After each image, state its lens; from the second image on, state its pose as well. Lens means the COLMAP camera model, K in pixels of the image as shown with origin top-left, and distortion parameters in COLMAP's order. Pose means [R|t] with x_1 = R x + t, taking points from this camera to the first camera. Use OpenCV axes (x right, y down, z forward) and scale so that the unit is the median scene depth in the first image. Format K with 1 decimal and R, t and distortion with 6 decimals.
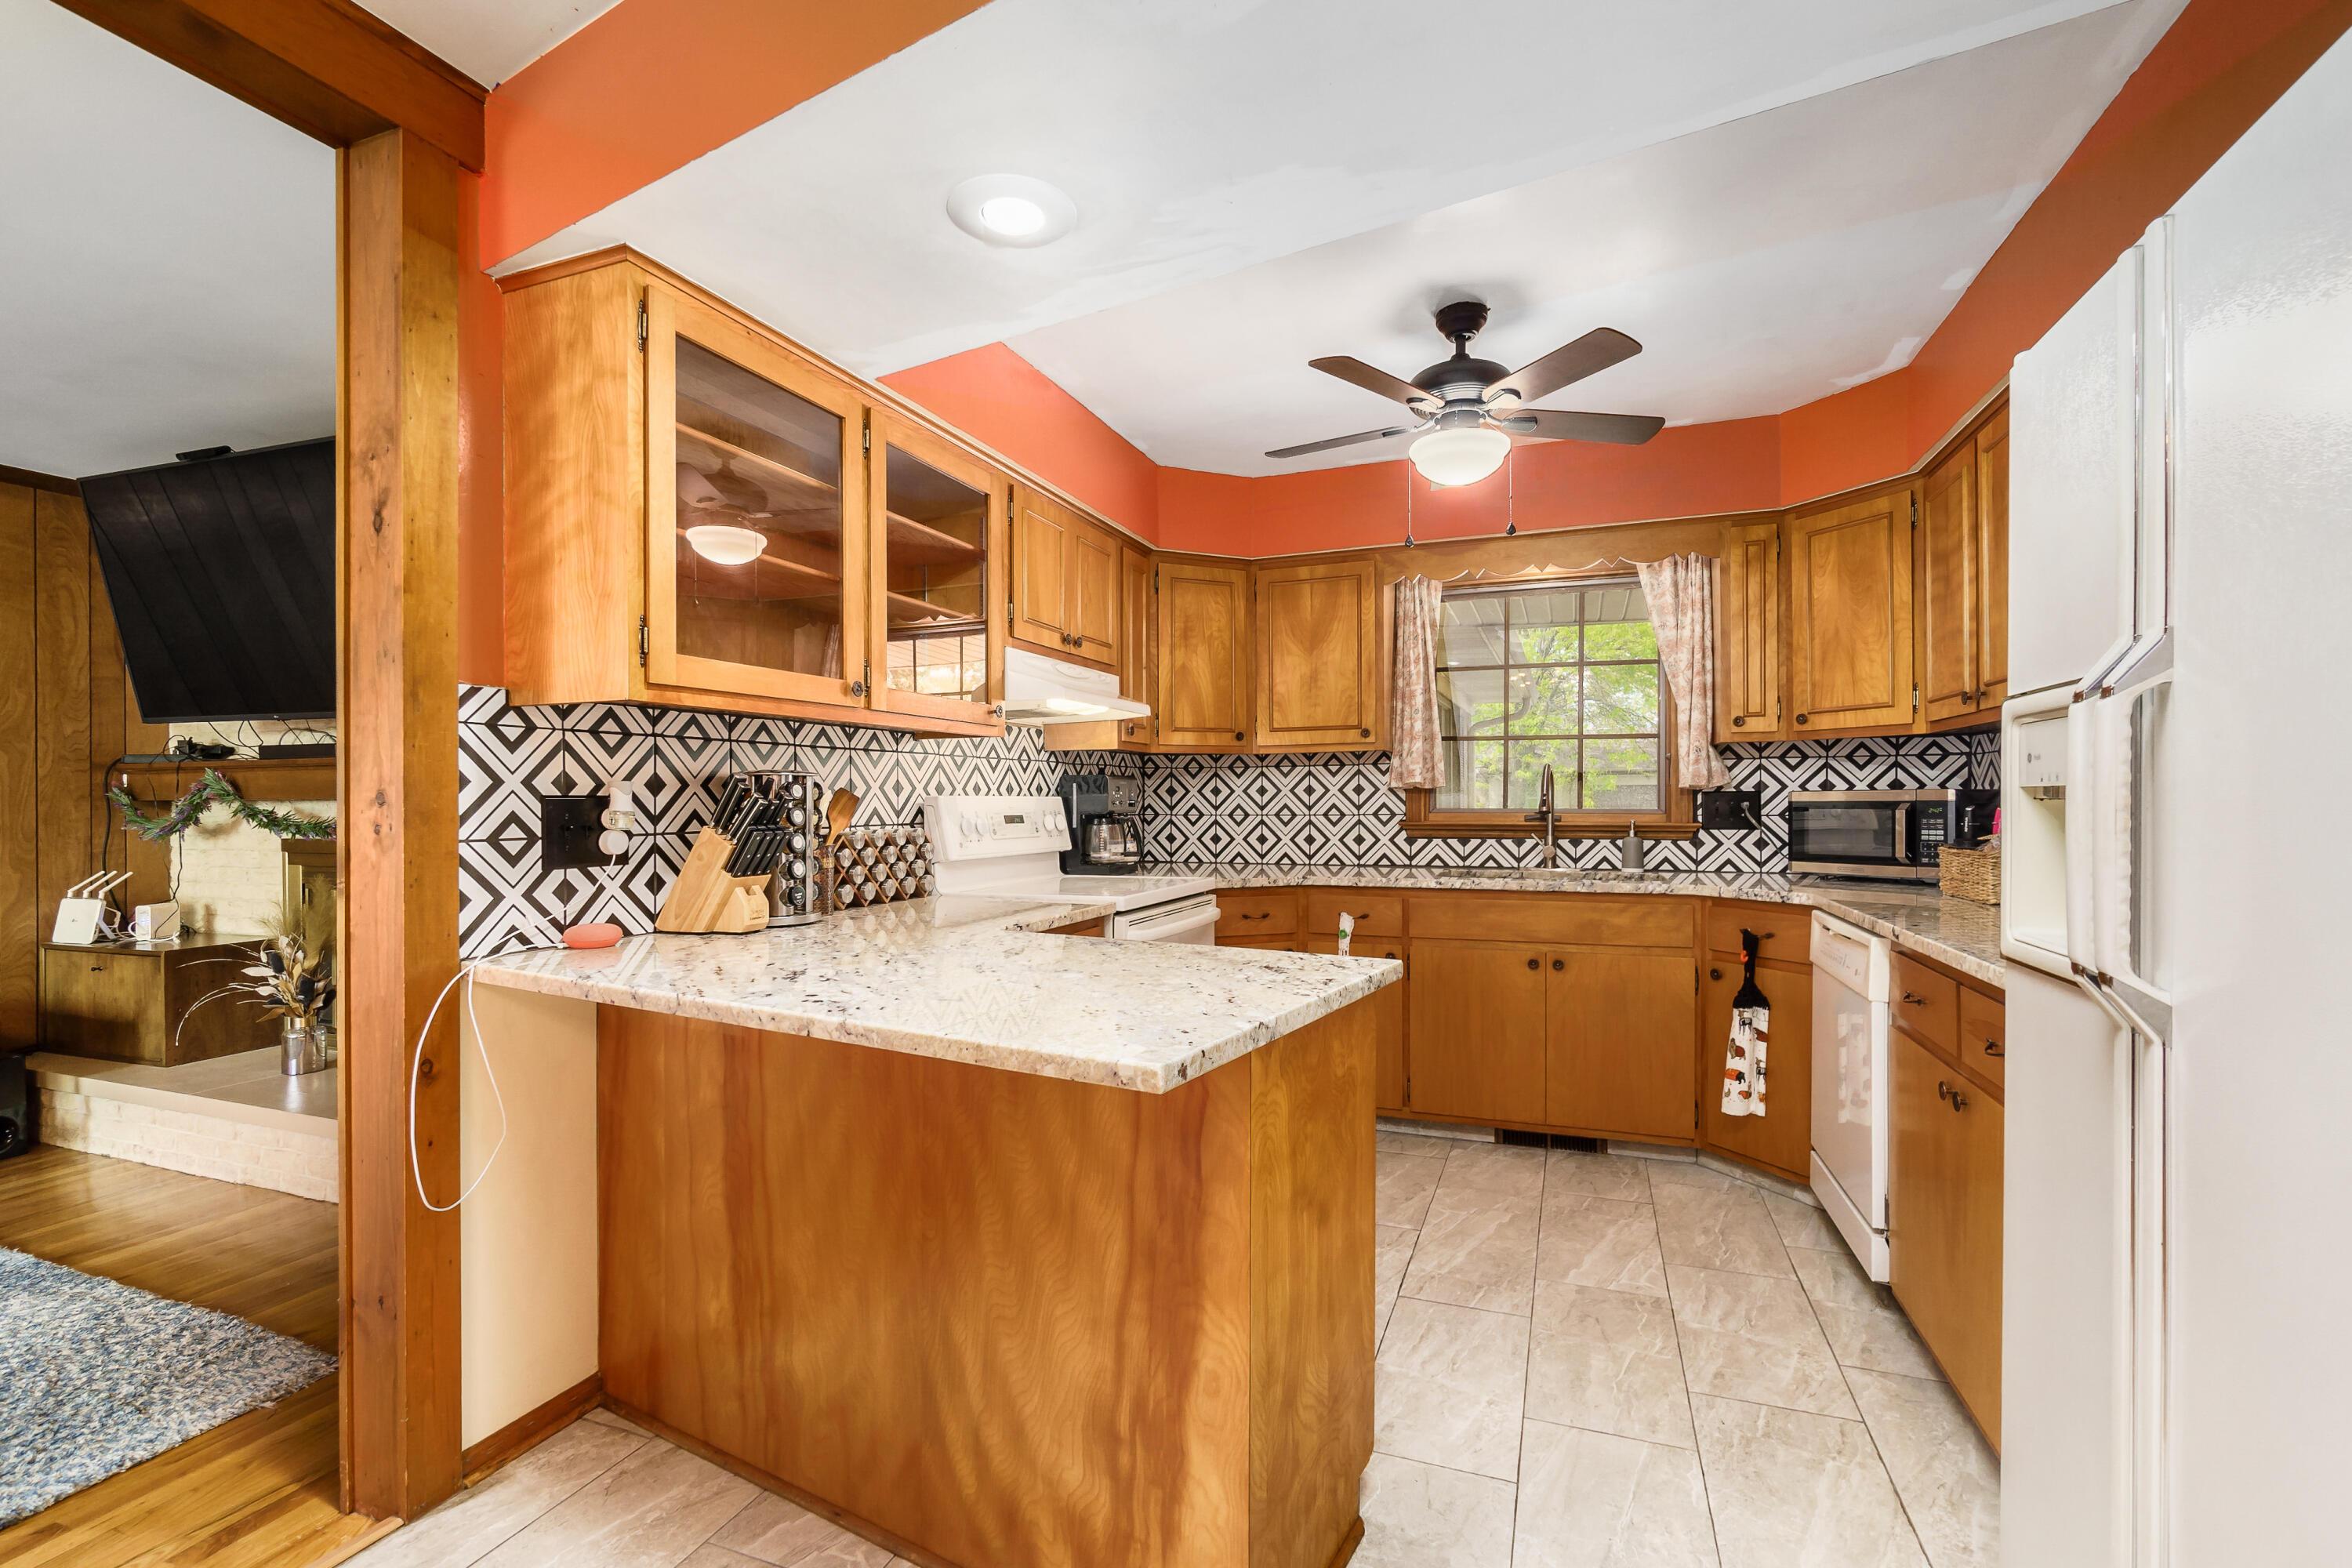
lens RADIAL K [[1031.9, 0, 1176.9], [0, 1031.9, 800.3], [0, 0, 1]] dist [-0.005434, -0.000127]
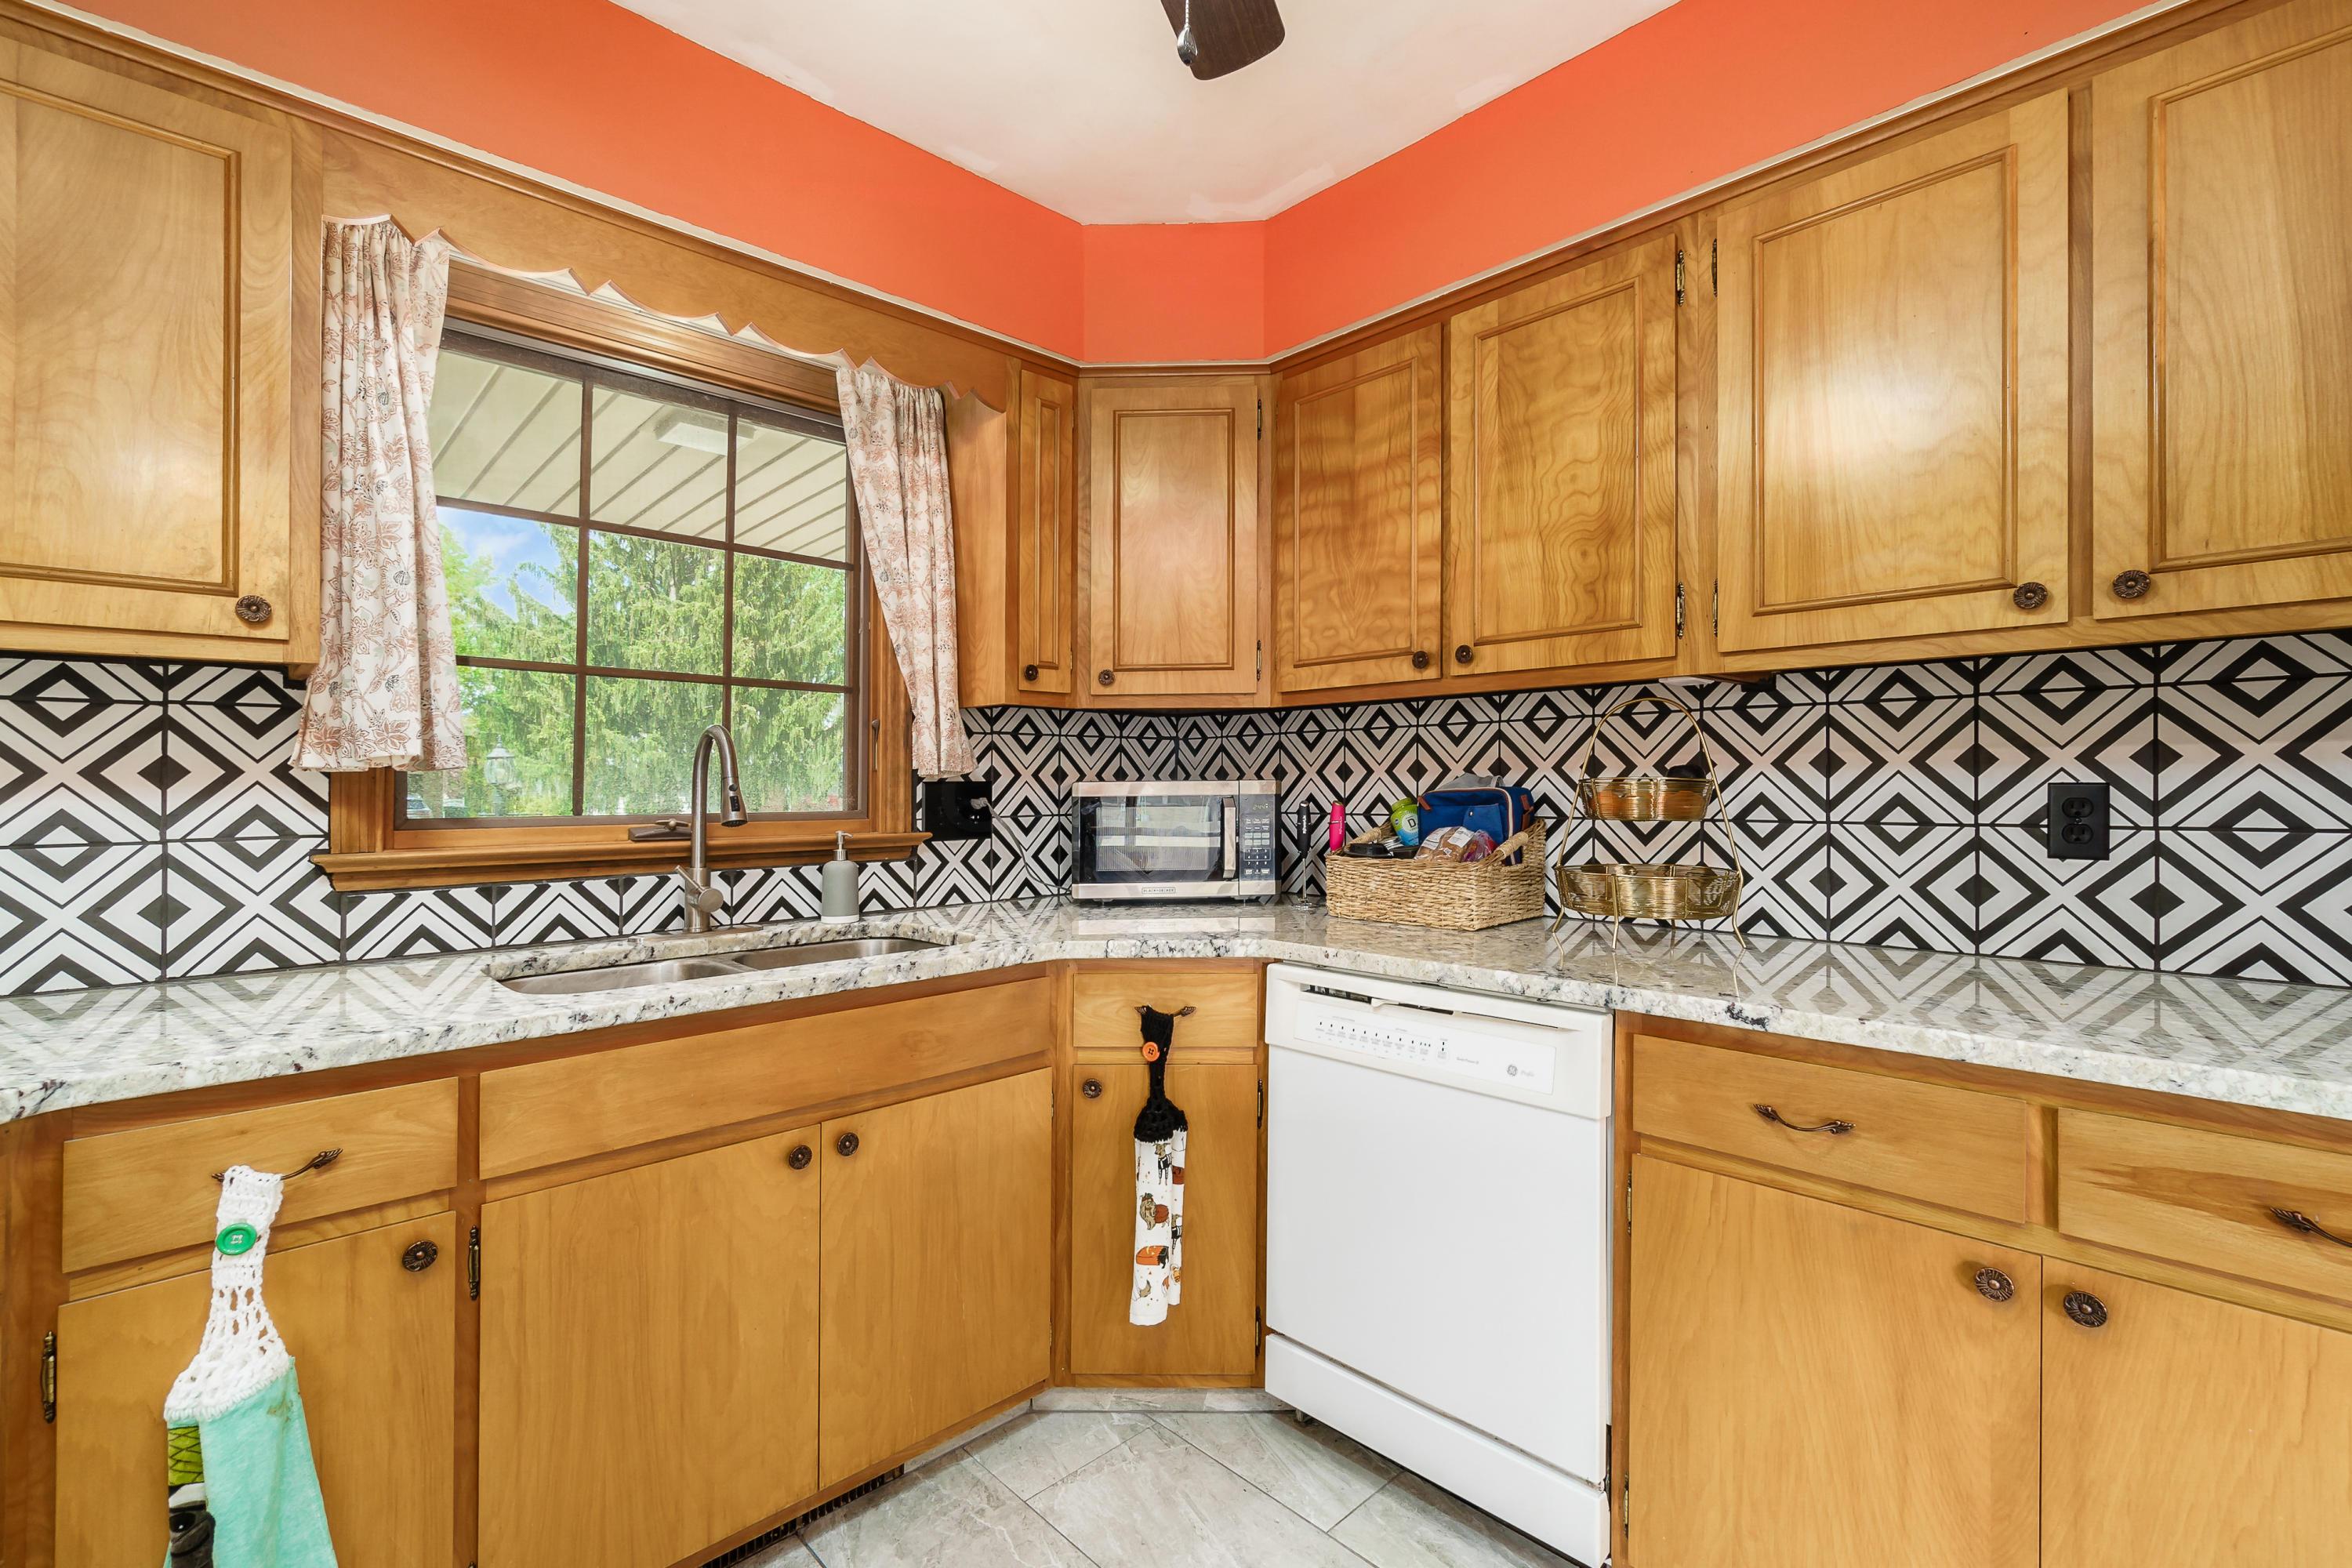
lens RADIAL K [[1031.9, 0, 1183.4], [0, 1031.9, 774.3], [0, 0, 1]] dist [-0.005434, -0.000127]
pose [[0.431945, 0.013703, 0.901796, 0.006479], [0.007282, 0.999799, -0.018680, -0.000279], [-0.901871, 0.014636, 0.431758, 0.624232]]
